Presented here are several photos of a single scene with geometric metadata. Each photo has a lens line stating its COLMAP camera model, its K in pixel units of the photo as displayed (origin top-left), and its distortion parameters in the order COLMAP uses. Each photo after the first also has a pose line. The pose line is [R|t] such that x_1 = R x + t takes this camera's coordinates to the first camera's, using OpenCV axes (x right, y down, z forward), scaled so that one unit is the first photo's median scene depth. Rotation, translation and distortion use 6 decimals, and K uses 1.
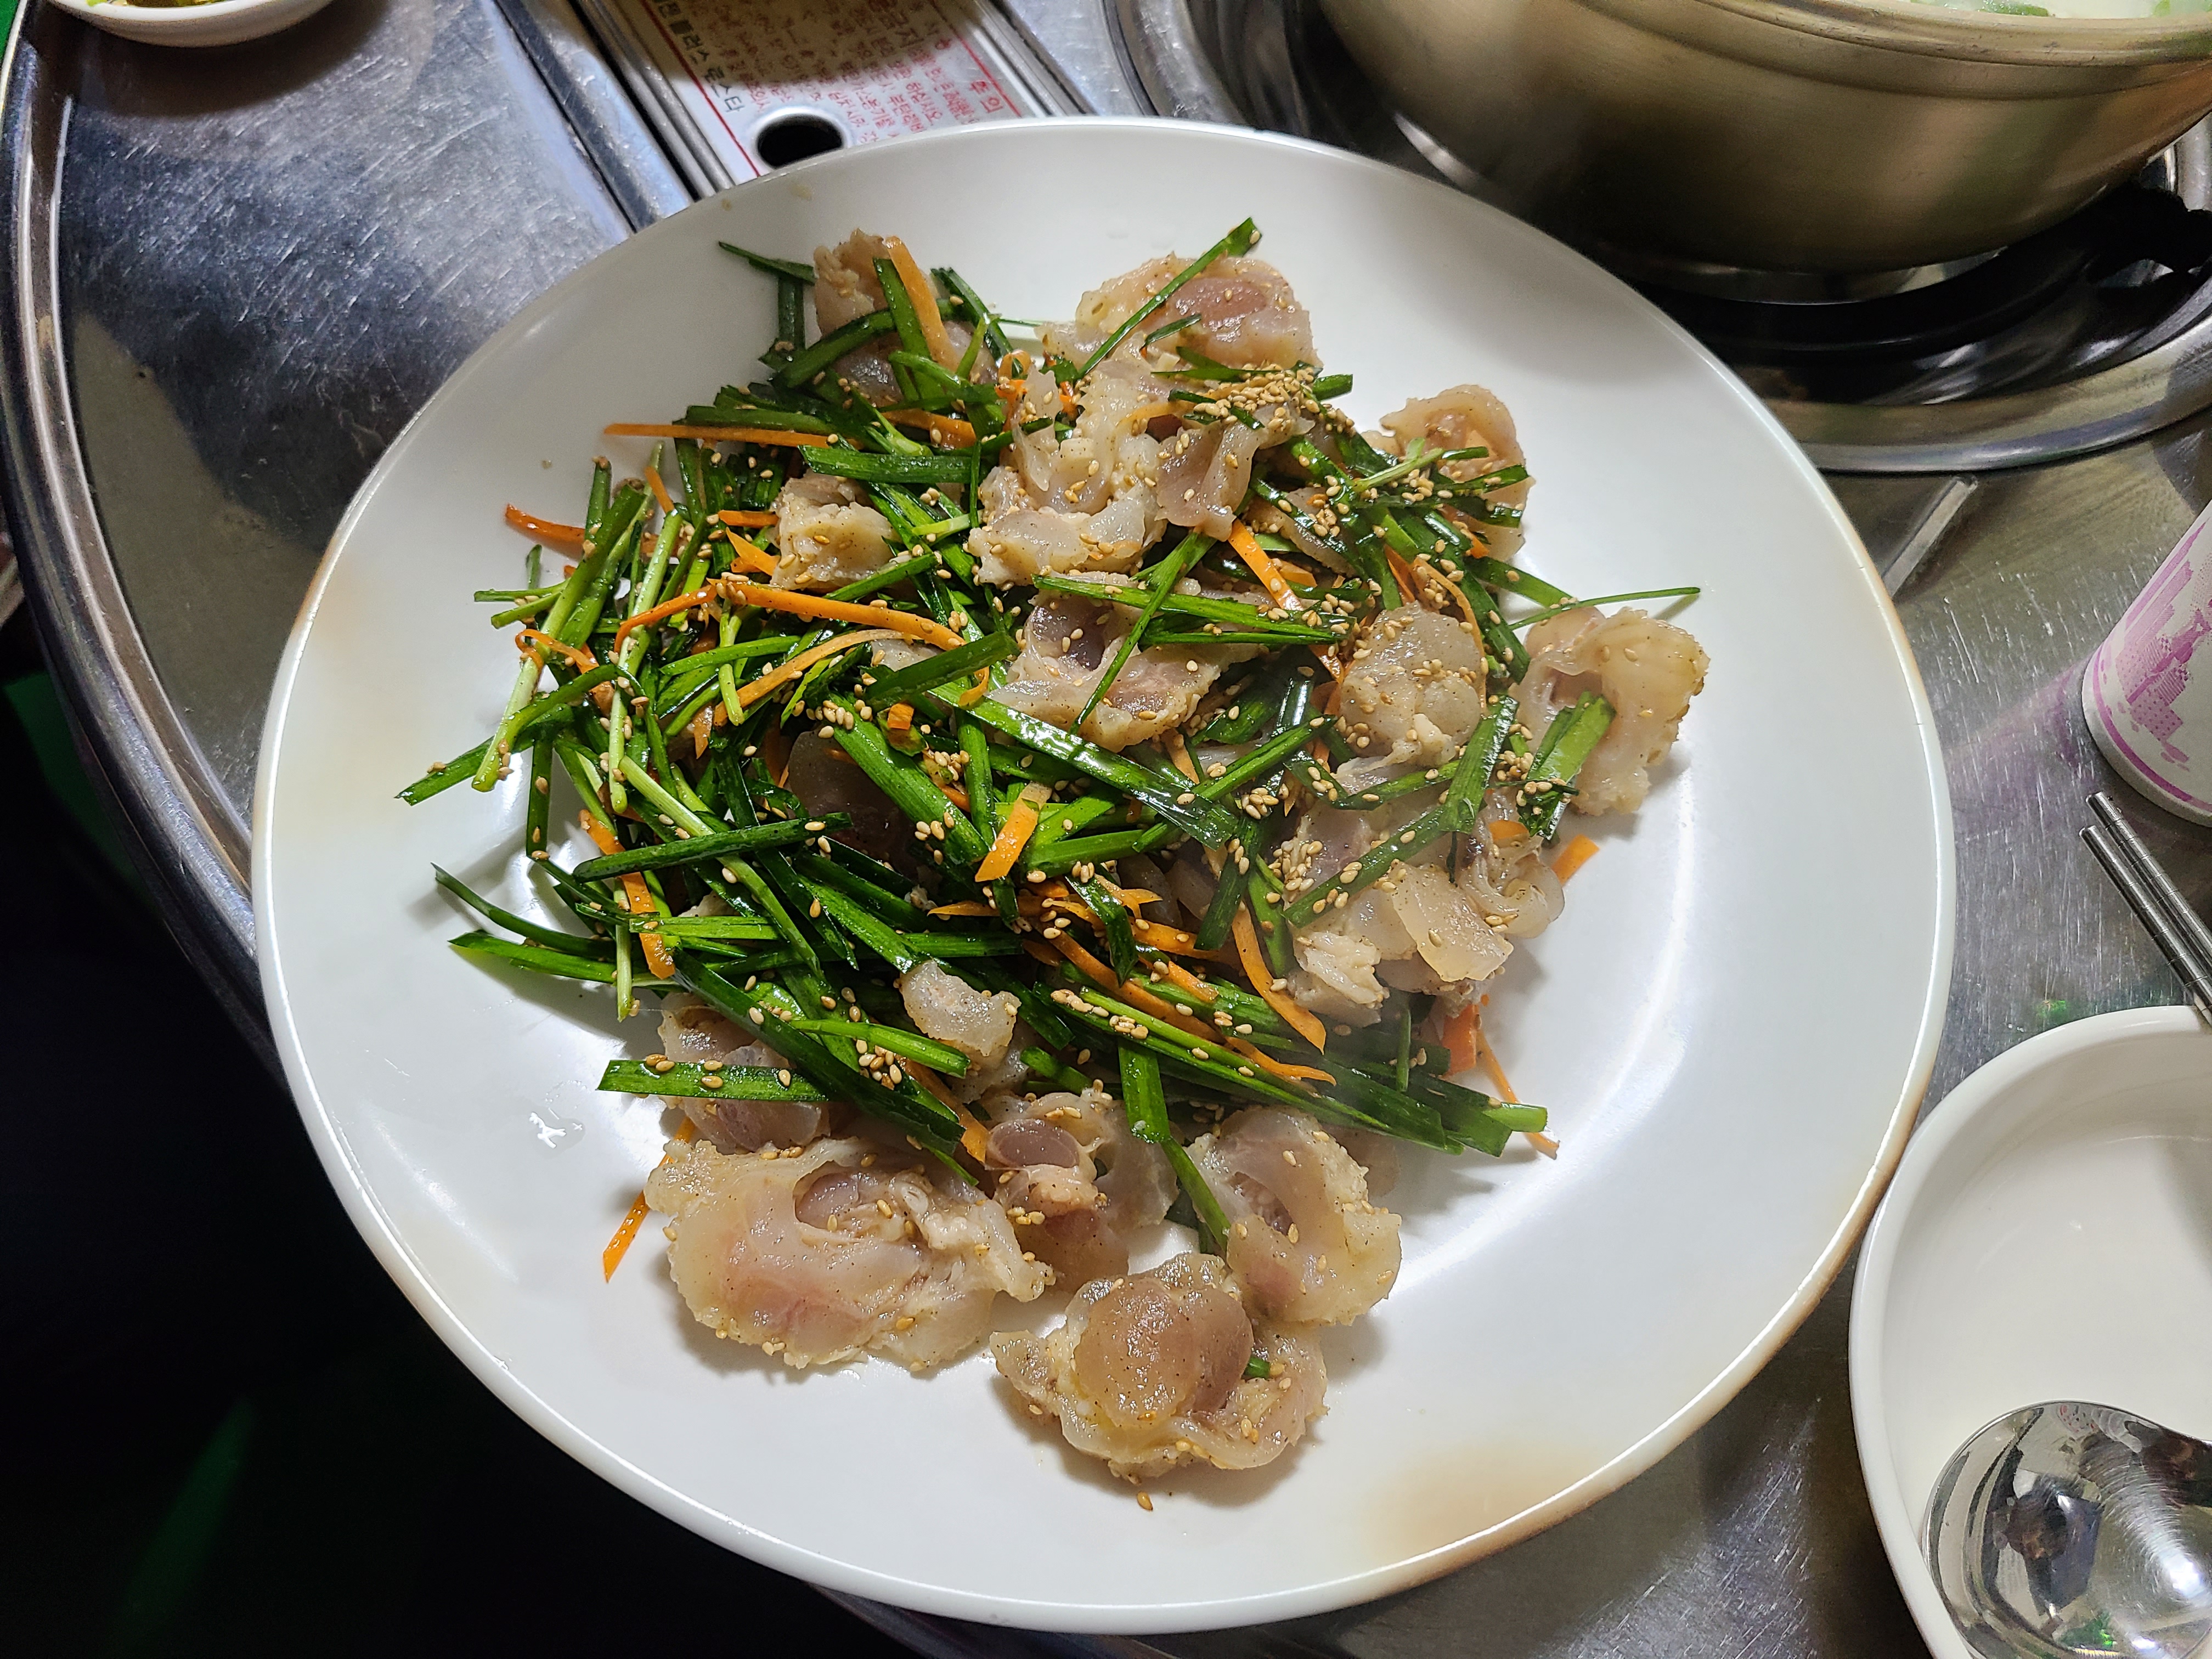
lens RADIAL K [[1344.0, 0, 1106.0], [0, 1344.0, 829.5], [0, 0, 1]] dist [0.030231, -0.000610]
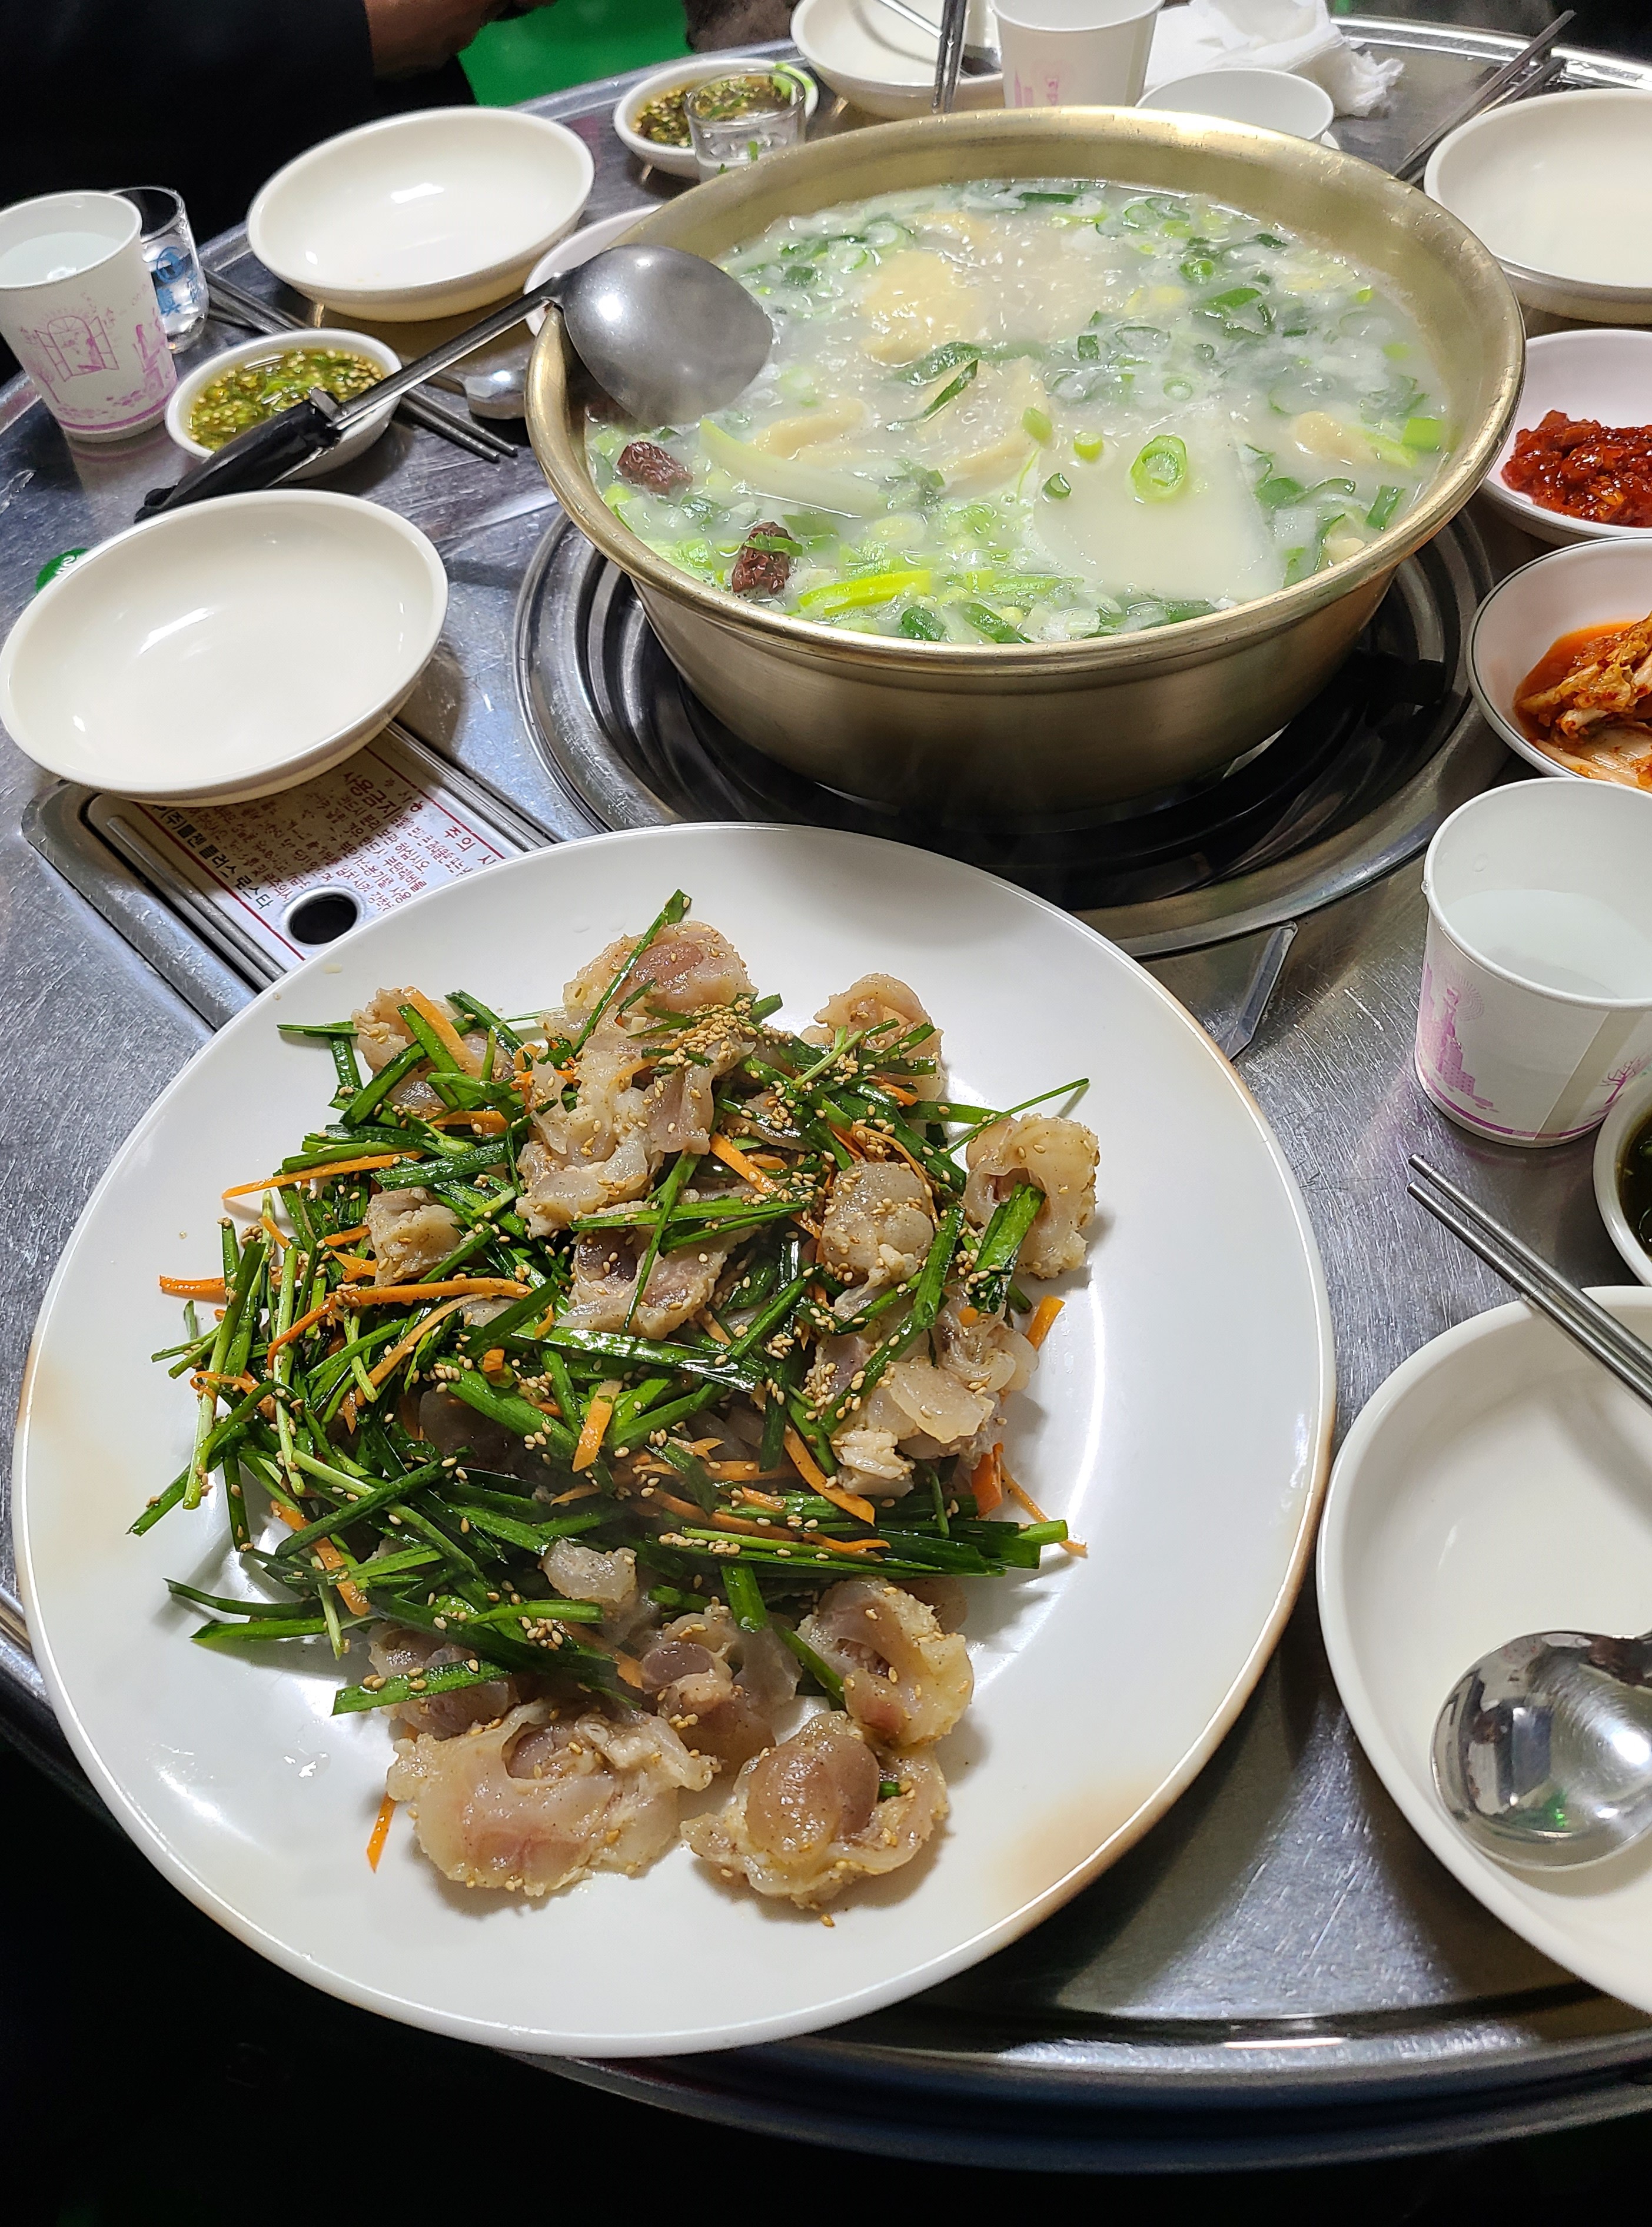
lens RADIAL K [[1608.4, 0, 826.0], [0, 1608.4, 1113.5], [0, 0, 1]] dist [0.052869, -0.001873]
pose [[0.960664, -0.277688, 0.003745, 0.207593], [0.275221, 0.950157, -0.146474, 0.006114], [0.037116, 0.141743, 0.989207, -0.540196]]
